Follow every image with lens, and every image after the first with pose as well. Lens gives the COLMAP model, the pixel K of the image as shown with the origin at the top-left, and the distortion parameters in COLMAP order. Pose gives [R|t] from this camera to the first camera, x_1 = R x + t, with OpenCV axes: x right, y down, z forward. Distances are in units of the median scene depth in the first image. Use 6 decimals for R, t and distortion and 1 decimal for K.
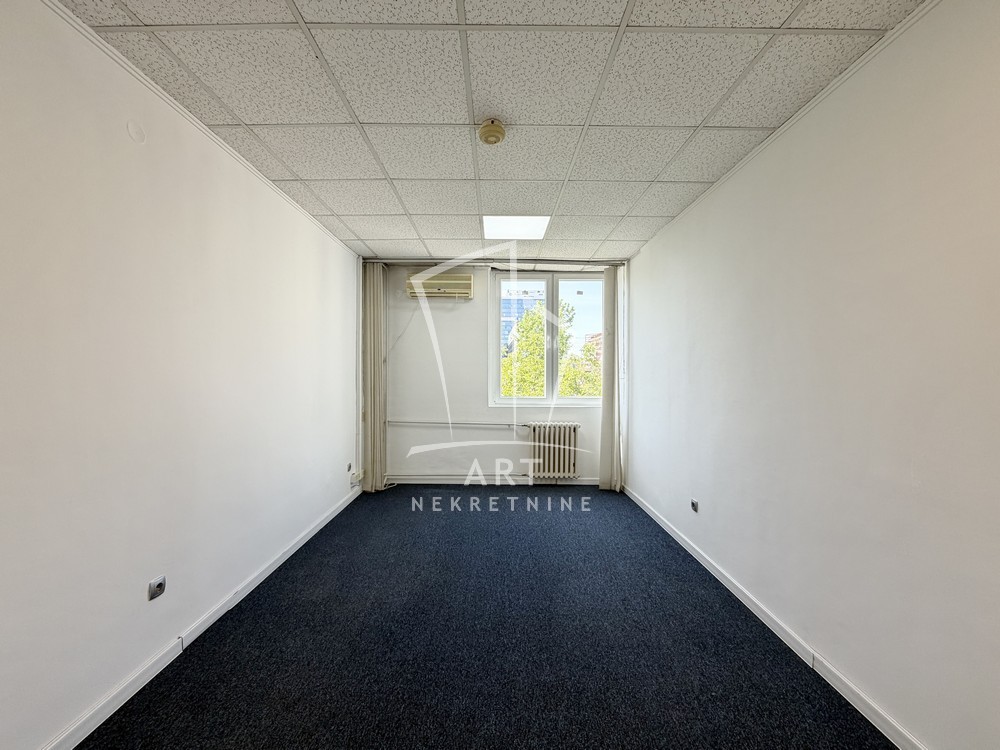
lens RADIAL K [[397.2, 0, 496.0], [0, 397.2, 375.2], [0, 0, 1]] dist [0.000300, 0.000123]
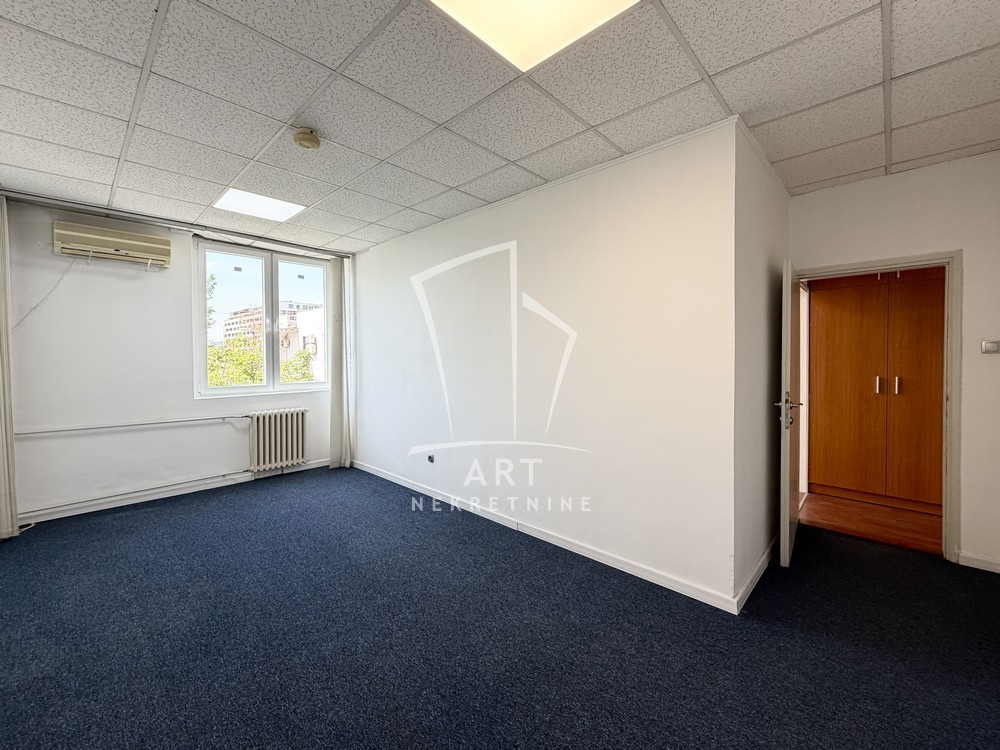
lens RADIAL K [[411.5, 0, 494.8], [0, 411.5, 359.7], [0, 0, 1]] dist [0.001392, 0.000054]
pose [[0.694713, -0.015860, 0.719113, -0.213803], [0.011222, 0.999874, 0.011211, -0.007625], [-0.719200, 0.000281, 0.694803, -0.066284]]
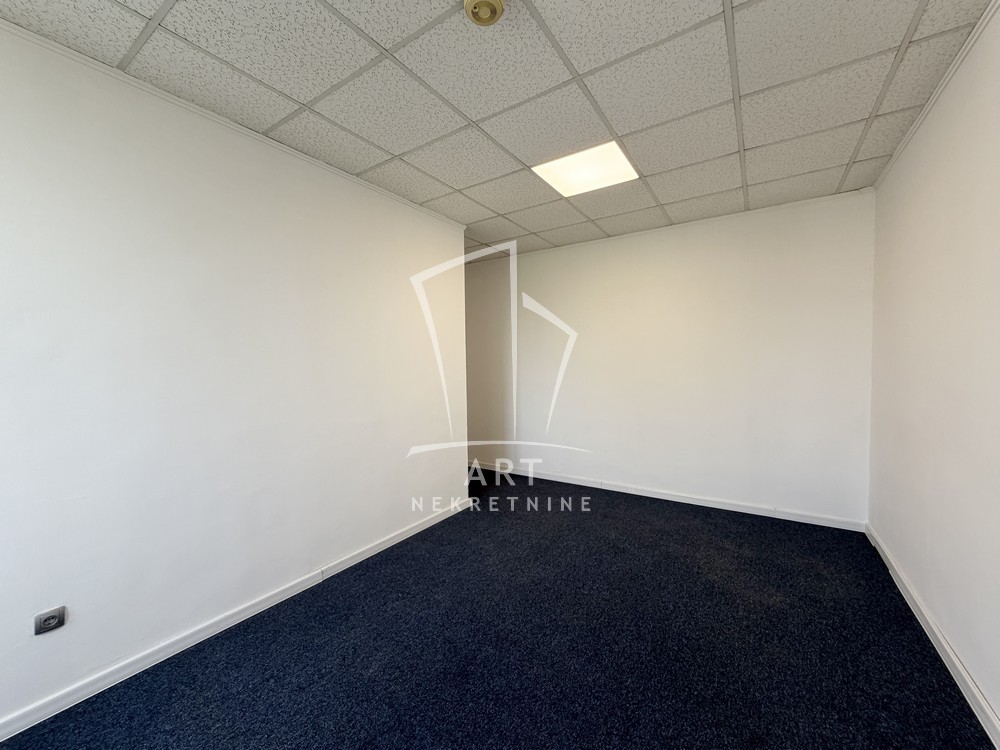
lens RADIAL K [[397.2, 0, 496.0], [0, 397.2, 375.2], [0, 0, 1]] dist [0.000300, 0.000123]
pose [[-0.832324, -0.008276, 0.554227, -0.181459], [0.014205, 0.999242, 0.036254, -0.004809], [-0.554107, 0.038048, -0.831575, 0.710957]]
